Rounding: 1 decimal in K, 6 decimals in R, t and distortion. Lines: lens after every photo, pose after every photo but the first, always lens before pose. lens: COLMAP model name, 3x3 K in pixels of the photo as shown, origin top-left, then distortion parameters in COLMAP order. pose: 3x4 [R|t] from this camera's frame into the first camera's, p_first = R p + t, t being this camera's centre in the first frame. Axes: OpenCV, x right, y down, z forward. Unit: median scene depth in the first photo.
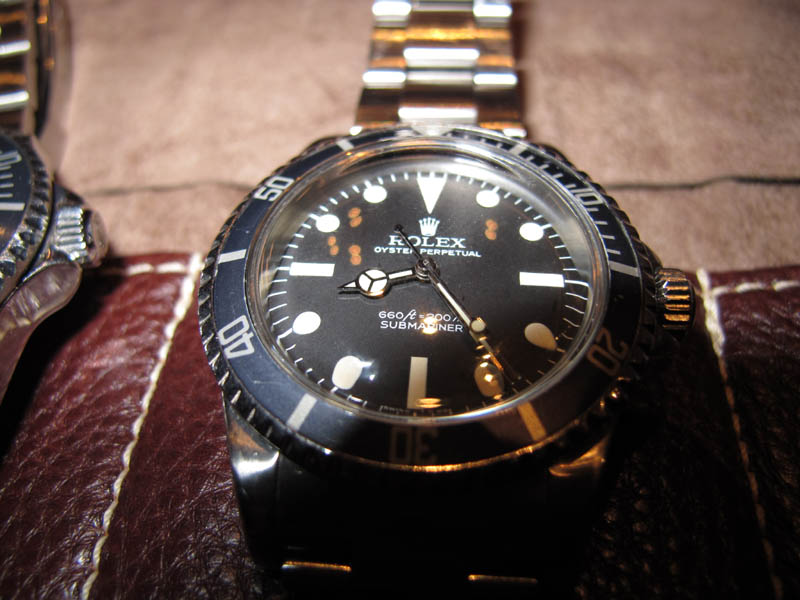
lens RADIAL K [[648.4, 0, 400.0], [0, 648.4, 300.0], [0, 0, 1]] dist [-0.207178, 0.122493]
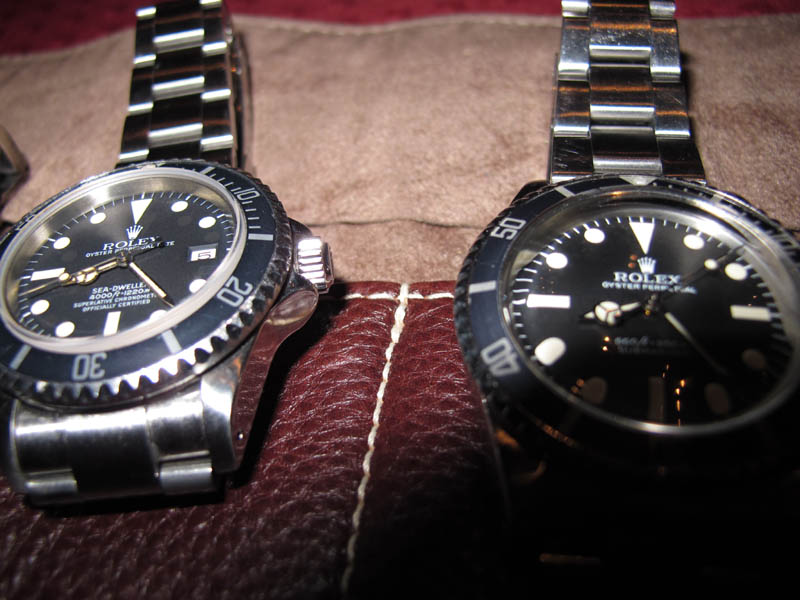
lens RADIAL K [[648.4, 0, 400.0], [0, 648.4, 300.0], [0, 0, 1]] dist [-0.207178, 0.122493]
pose [[0.993710, 0.021420, -0.109920, -0.259456], [-0.027485, 0.998165, -0.053960, 0.019043], [0.108562, 0.056642, 0.992475, -0.143714]]
